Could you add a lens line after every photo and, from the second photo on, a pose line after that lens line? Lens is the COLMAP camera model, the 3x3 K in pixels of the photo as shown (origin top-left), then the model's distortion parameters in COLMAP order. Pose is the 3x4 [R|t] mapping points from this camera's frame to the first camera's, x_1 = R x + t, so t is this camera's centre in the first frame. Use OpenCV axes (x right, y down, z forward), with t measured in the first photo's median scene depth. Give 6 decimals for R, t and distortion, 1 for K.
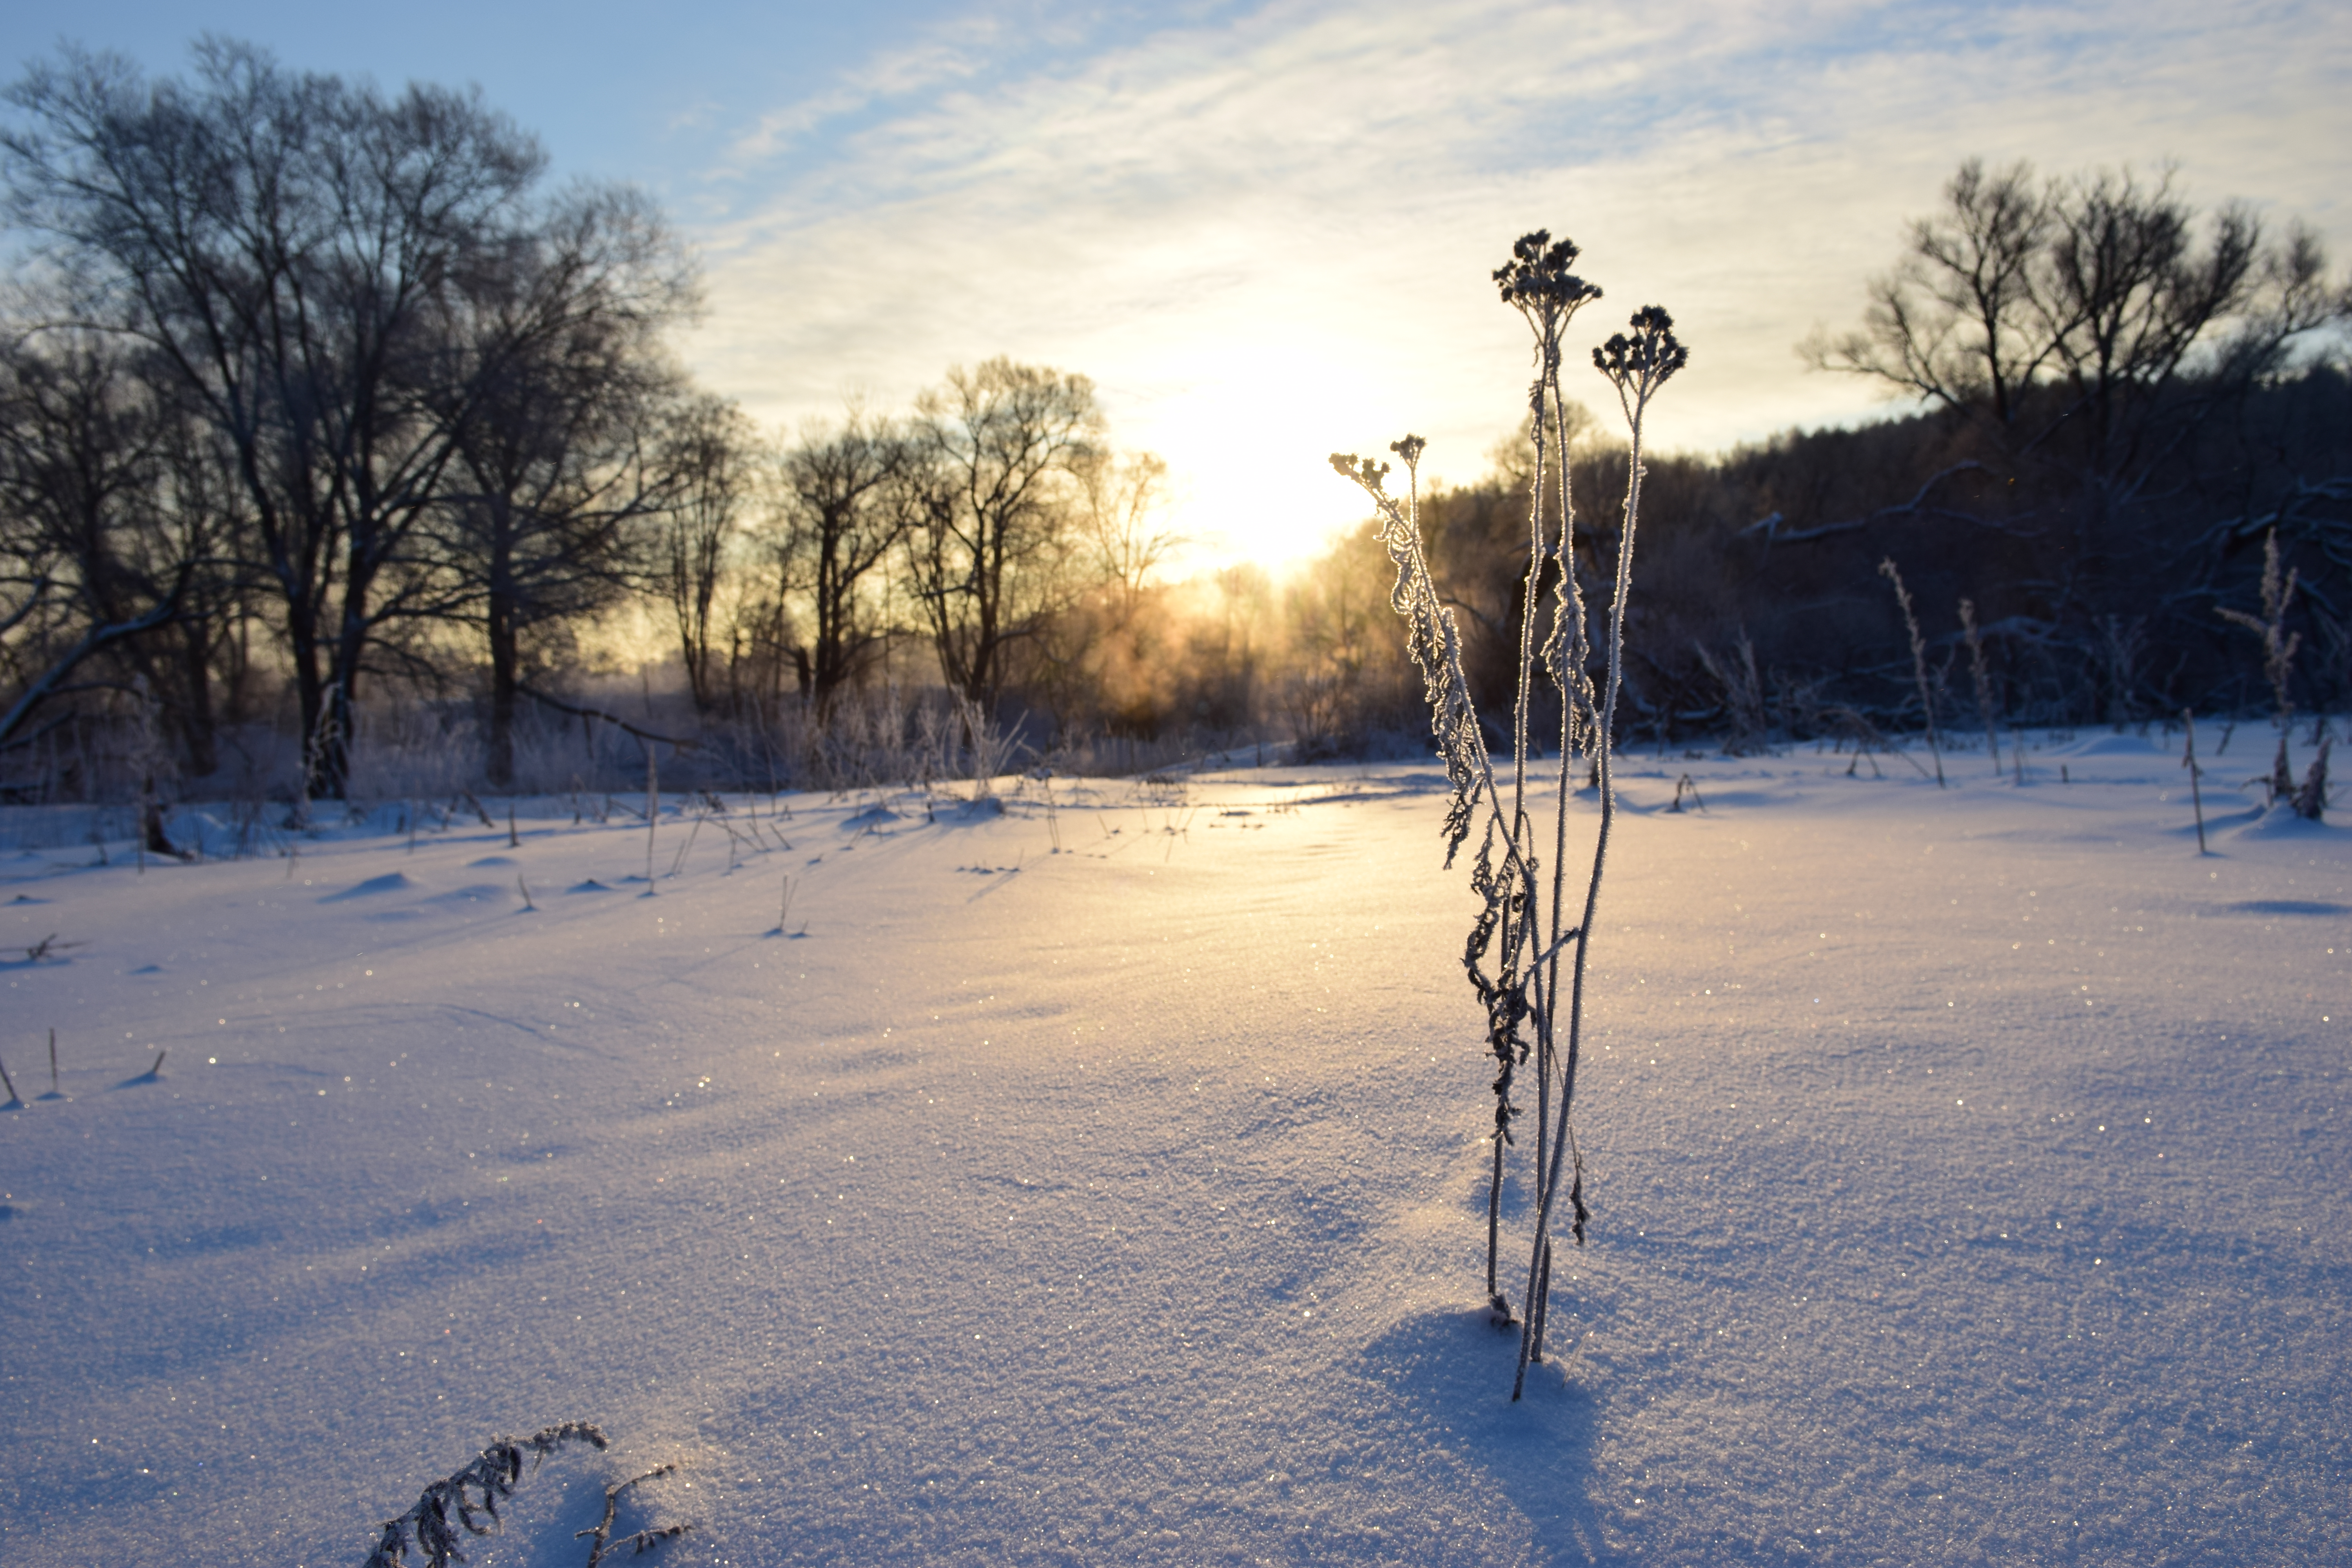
lens RADIAL K [[1706.8, 0, 1178.0], [0, 1706.8, 820.8], [0, 0, 1]] dist [-0.040045, -0.029106]
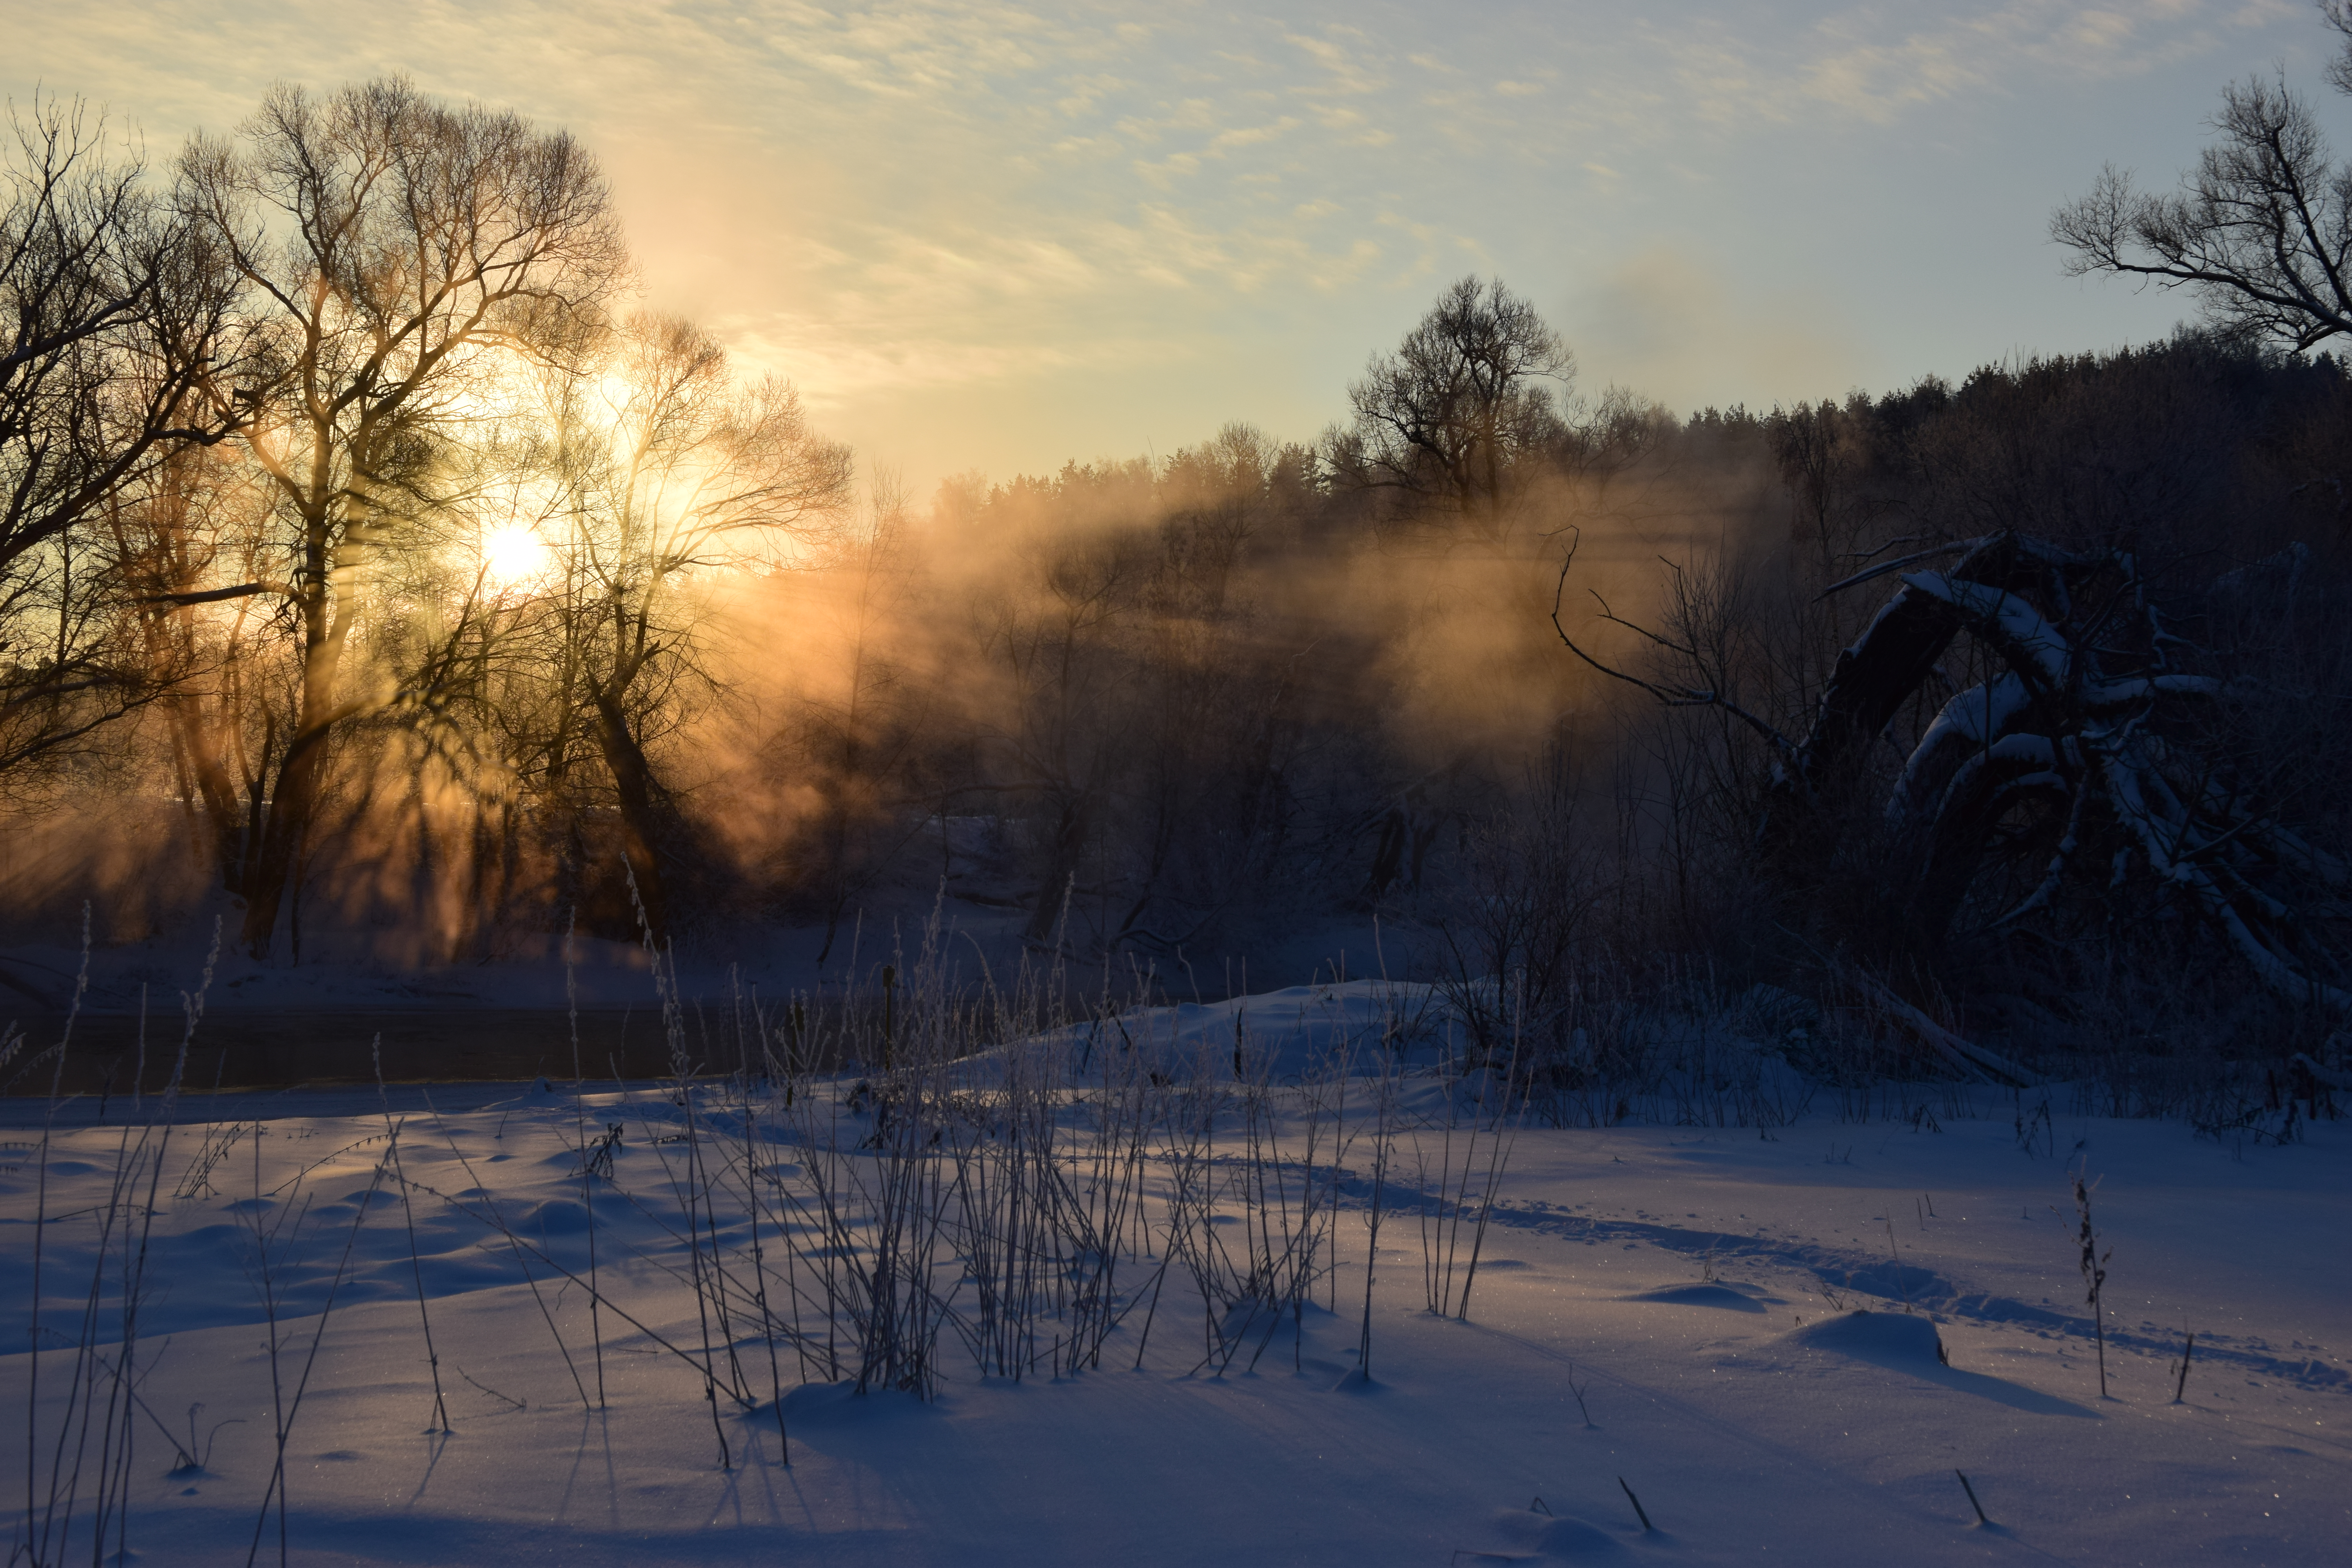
lens RADIAL K [[3139.9, 0, 1176.0], [0, 3139.9, 784.0], [0, 0, 1]] dist [0.095115, 0.059398]
pose [[0.973431, 0.054265, 0.222456, -0.134687], [-0.034169, 0.995060, -0.093212, -0.030171], [-0.226415, 0.083134, 0.970477, 0.263357]]
